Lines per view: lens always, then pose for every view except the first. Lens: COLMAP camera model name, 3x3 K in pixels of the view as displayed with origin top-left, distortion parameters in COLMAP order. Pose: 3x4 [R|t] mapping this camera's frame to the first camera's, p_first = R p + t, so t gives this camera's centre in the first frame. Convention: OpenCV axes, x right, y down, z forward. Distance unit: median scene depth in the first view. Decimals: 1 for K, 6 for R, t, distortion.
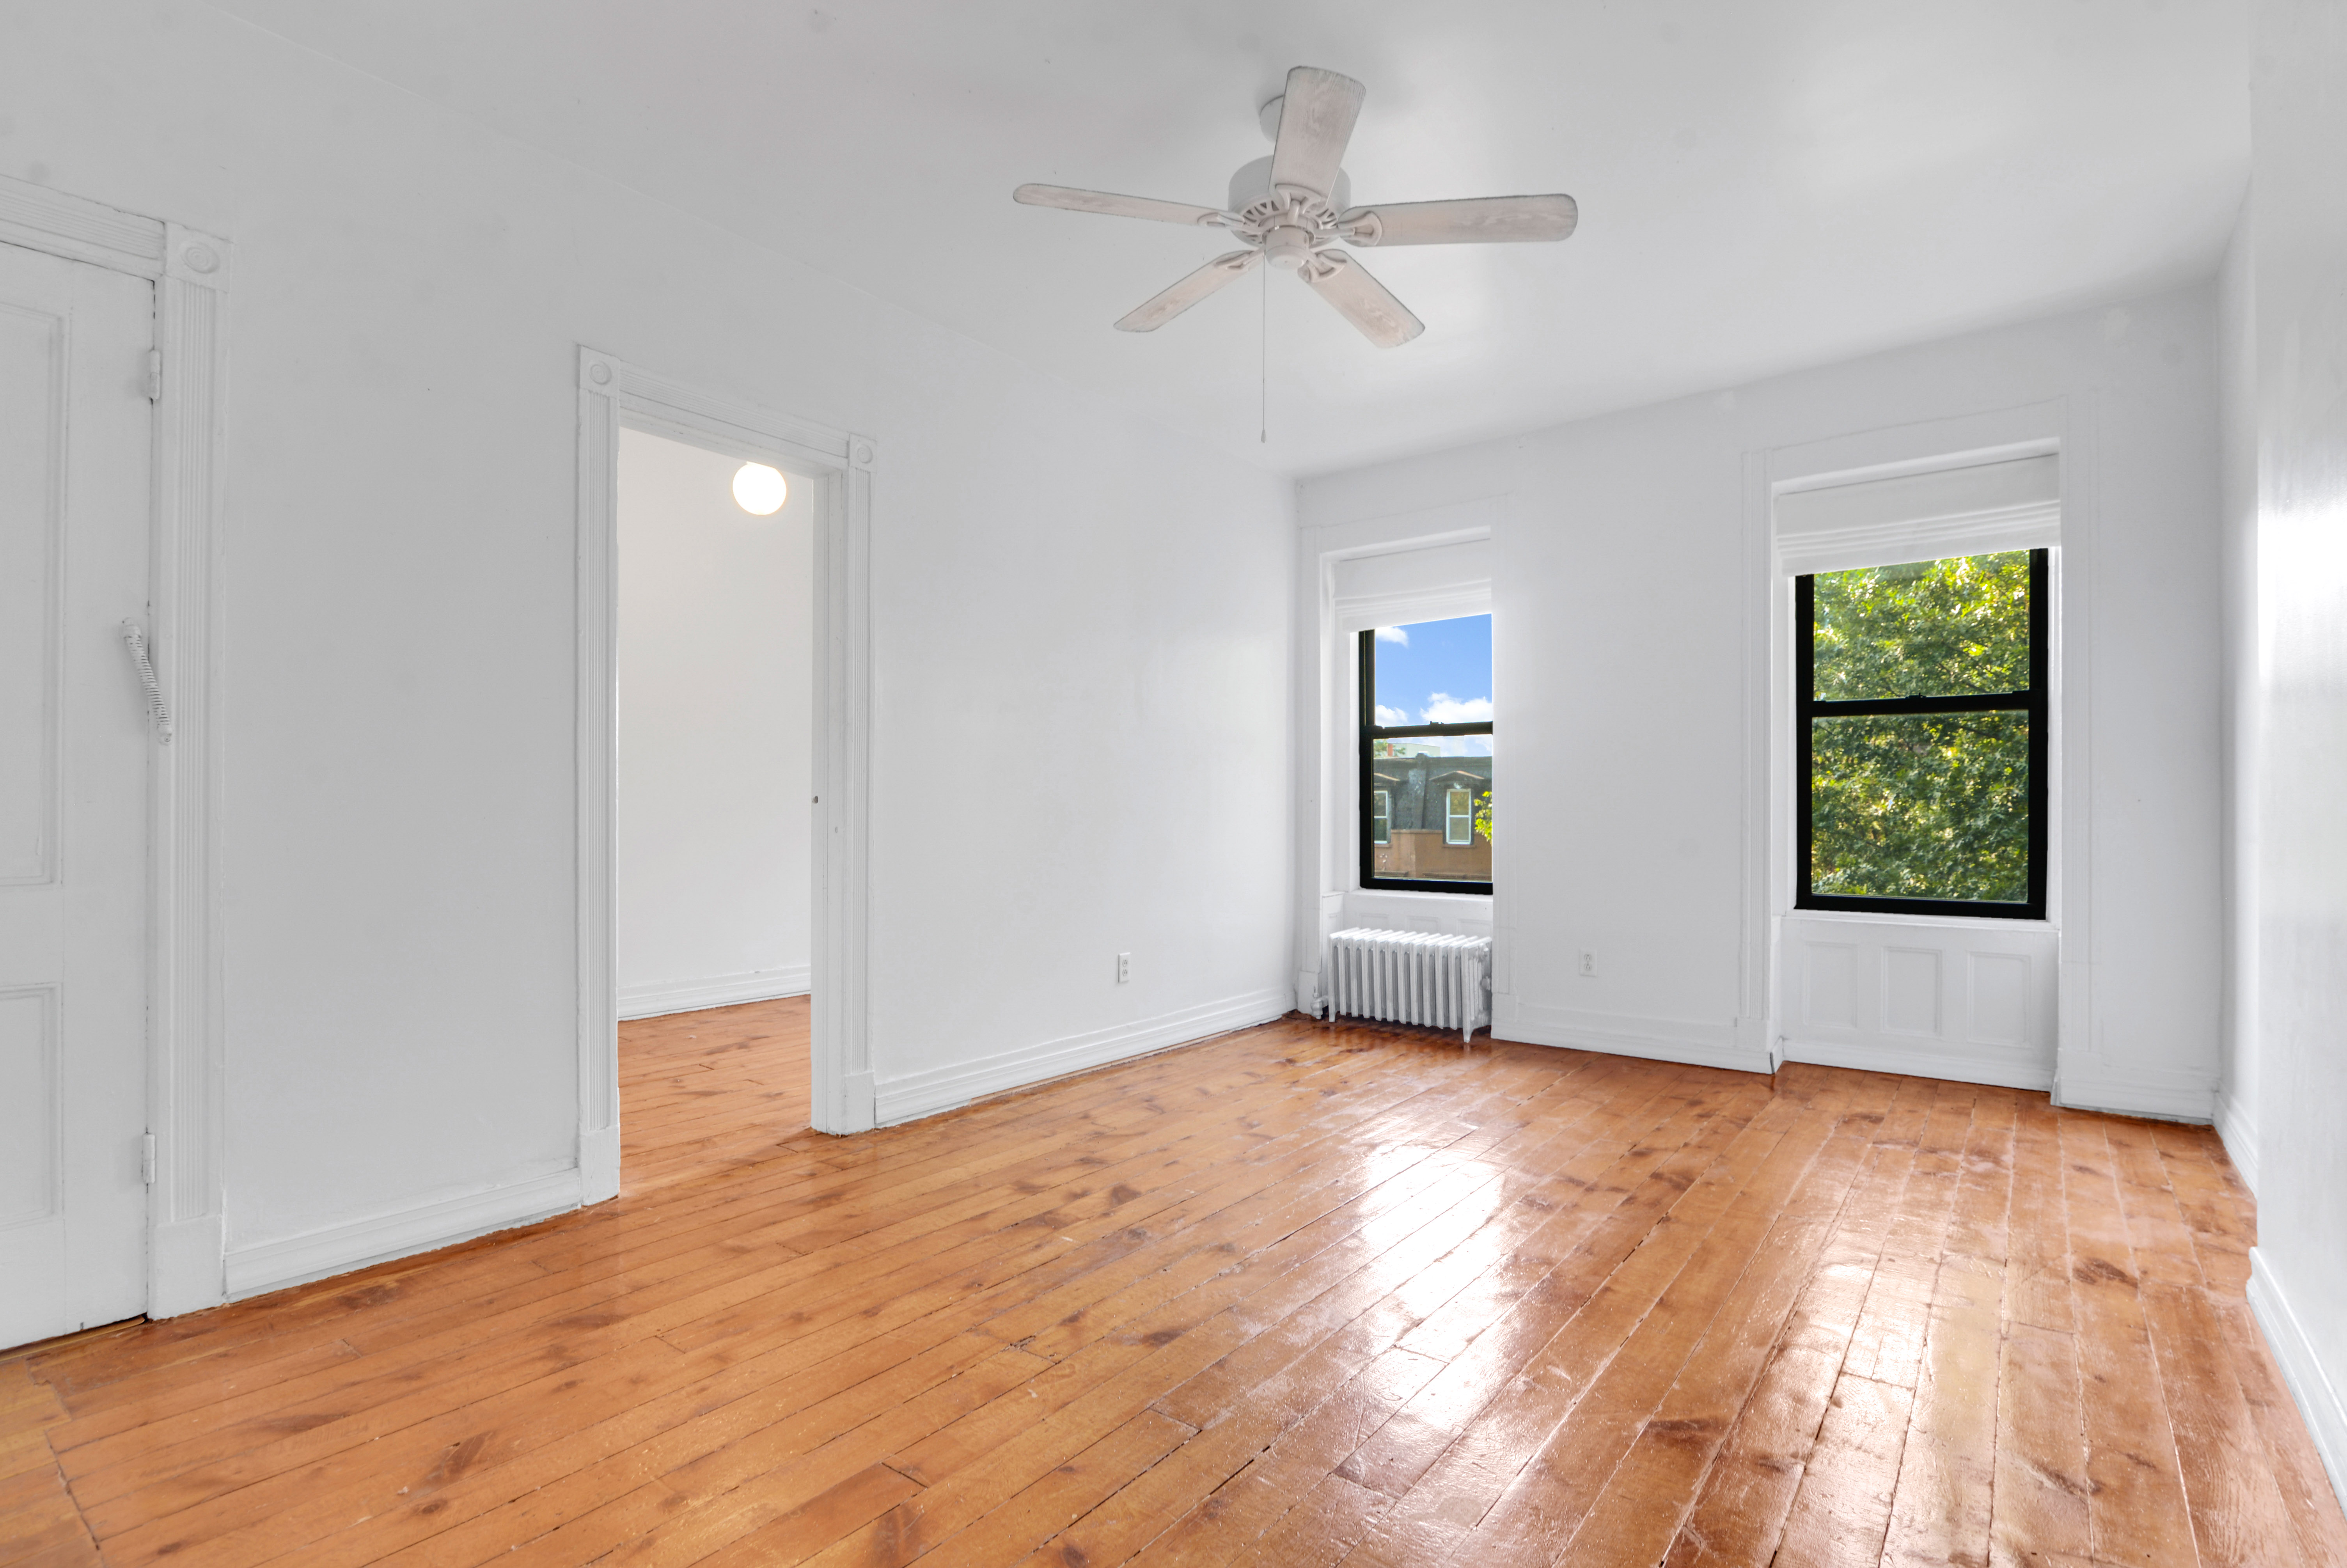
lens RADIAL K [[1120.7, 0, 1224.2], [0, 1120.7, 809.5], [0, 0, 1]] dist [-0.001032, -0.000094]
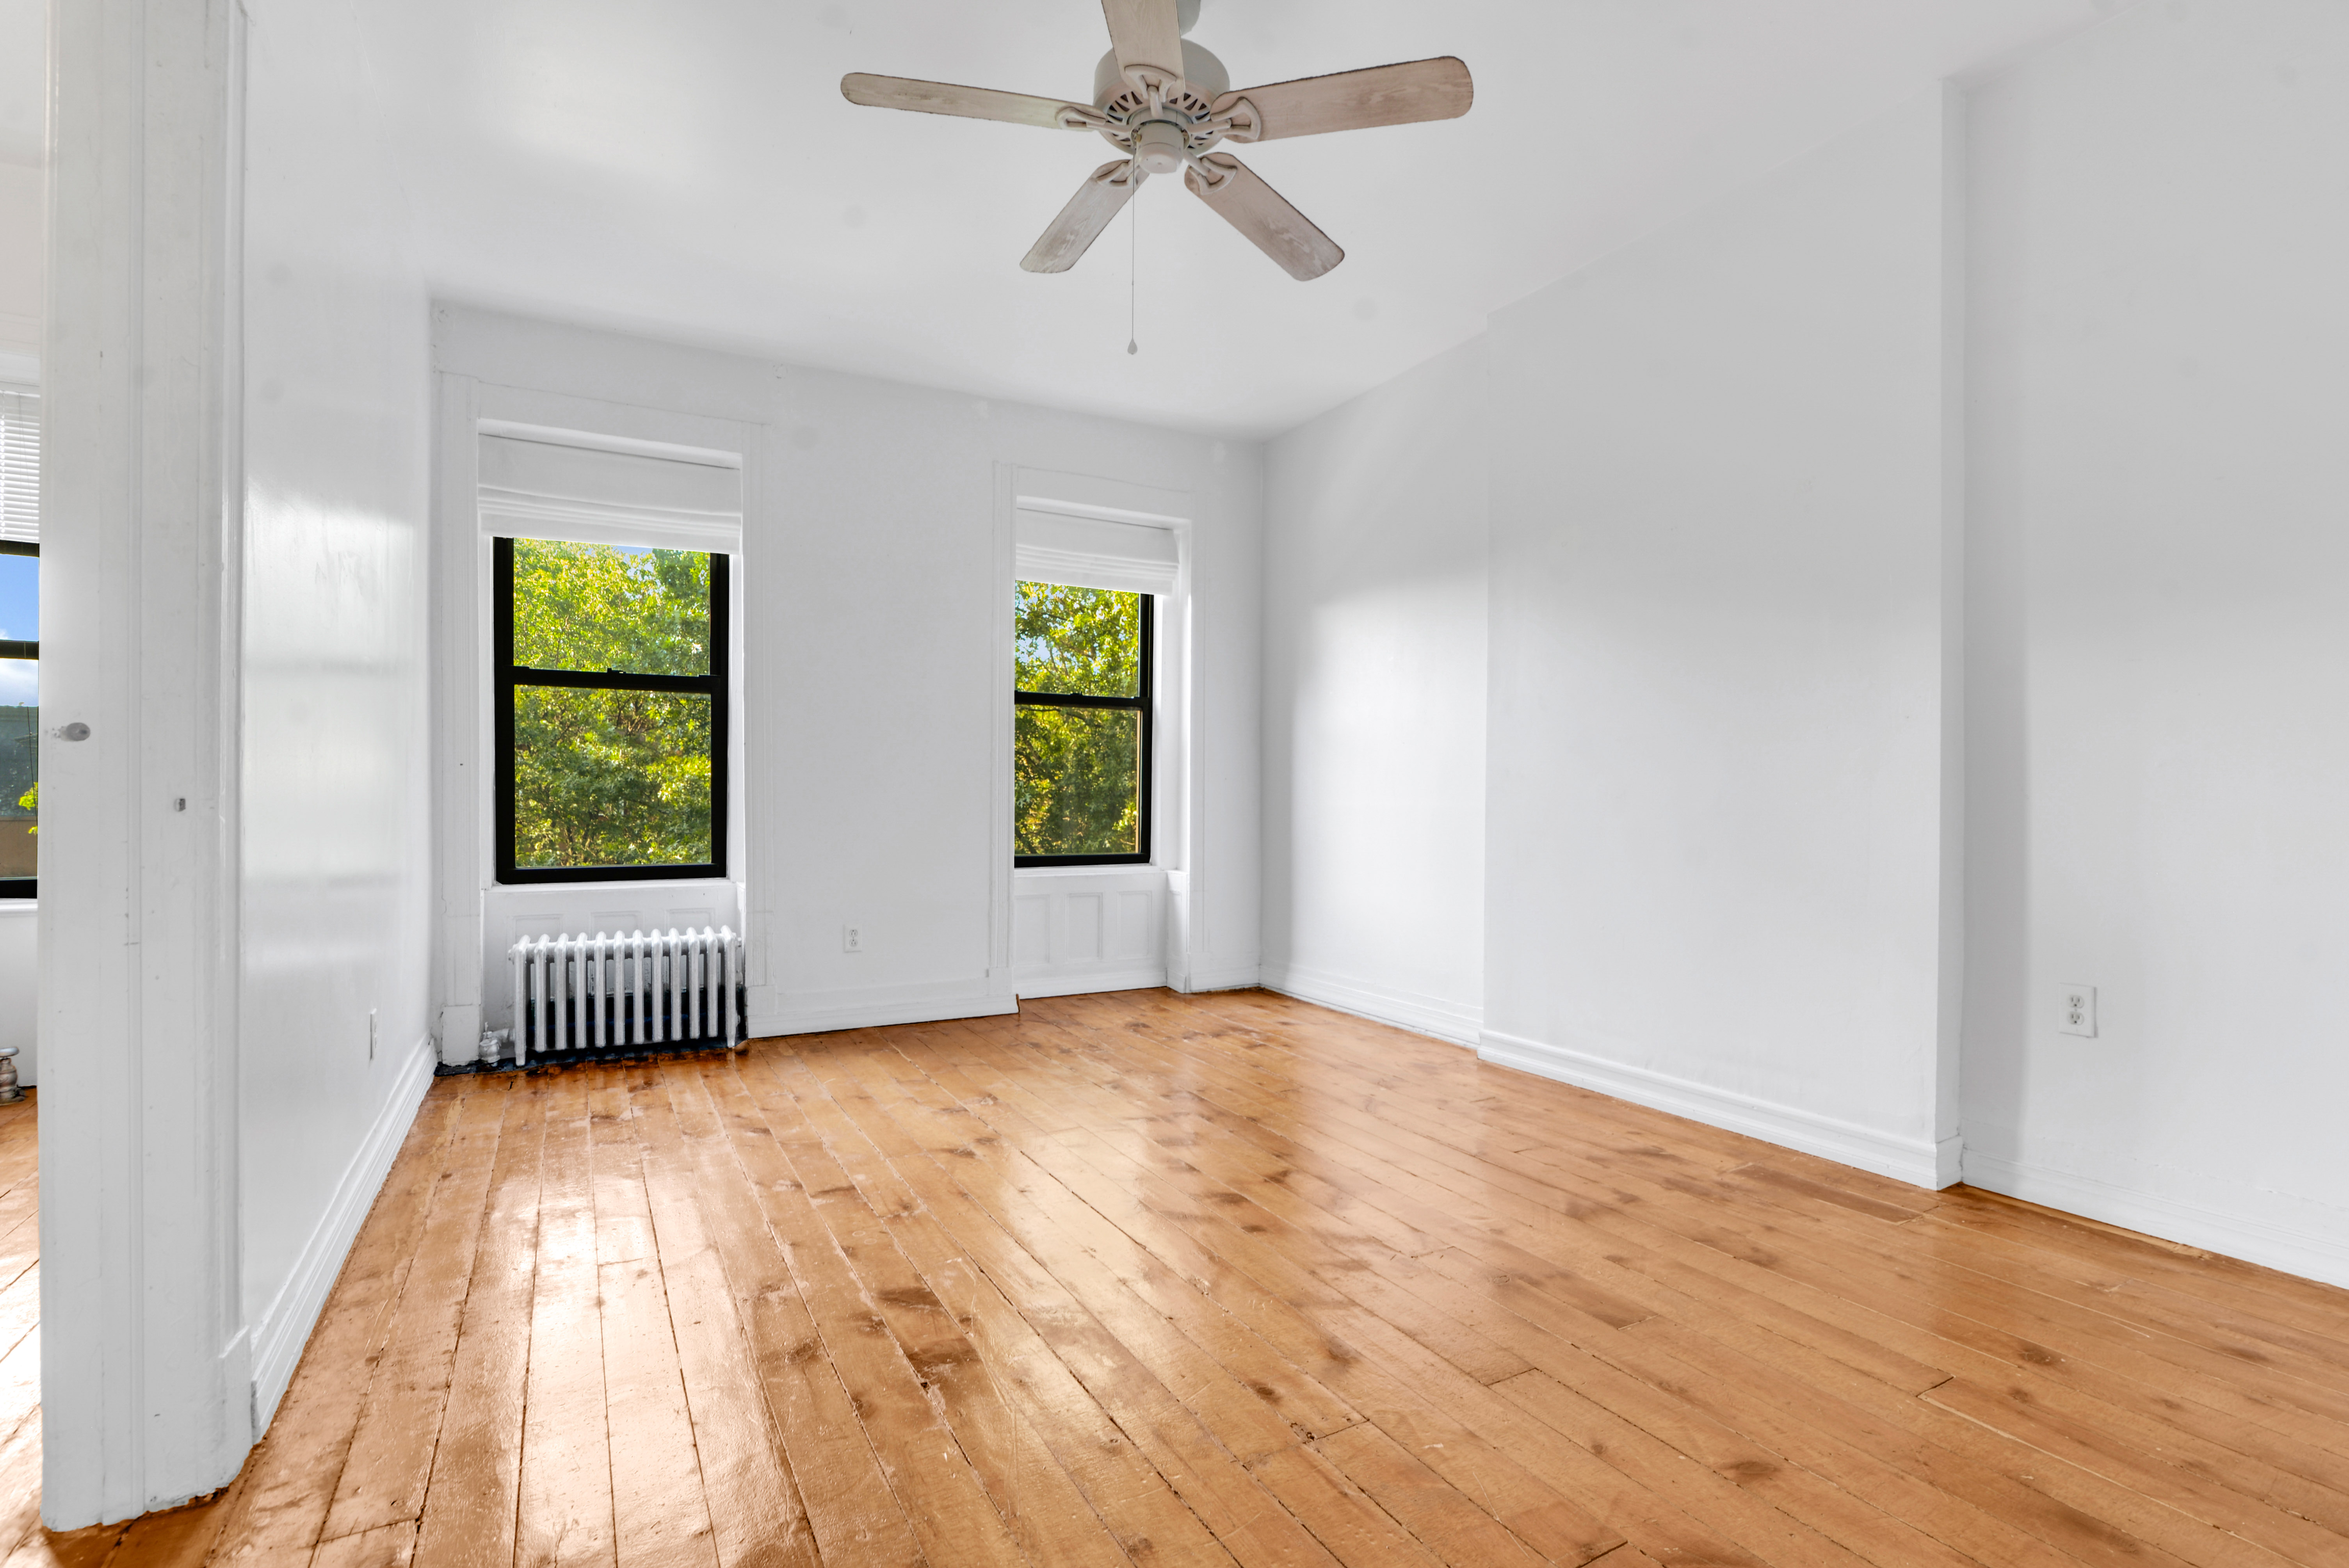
lens RADIAL K [[1110.6, 0, 1177.3], [0, 1110.6, 811.3], [0, 0, 1]] dist [-0.000707, -0.000128]
pose [[0.423800, -0.016987, 0.905597, -0.454237], [-0.009605, 0.999684, 0.023247, 0.000665], [-0.905705, -0.018550, 0.423502, 0.354360]]
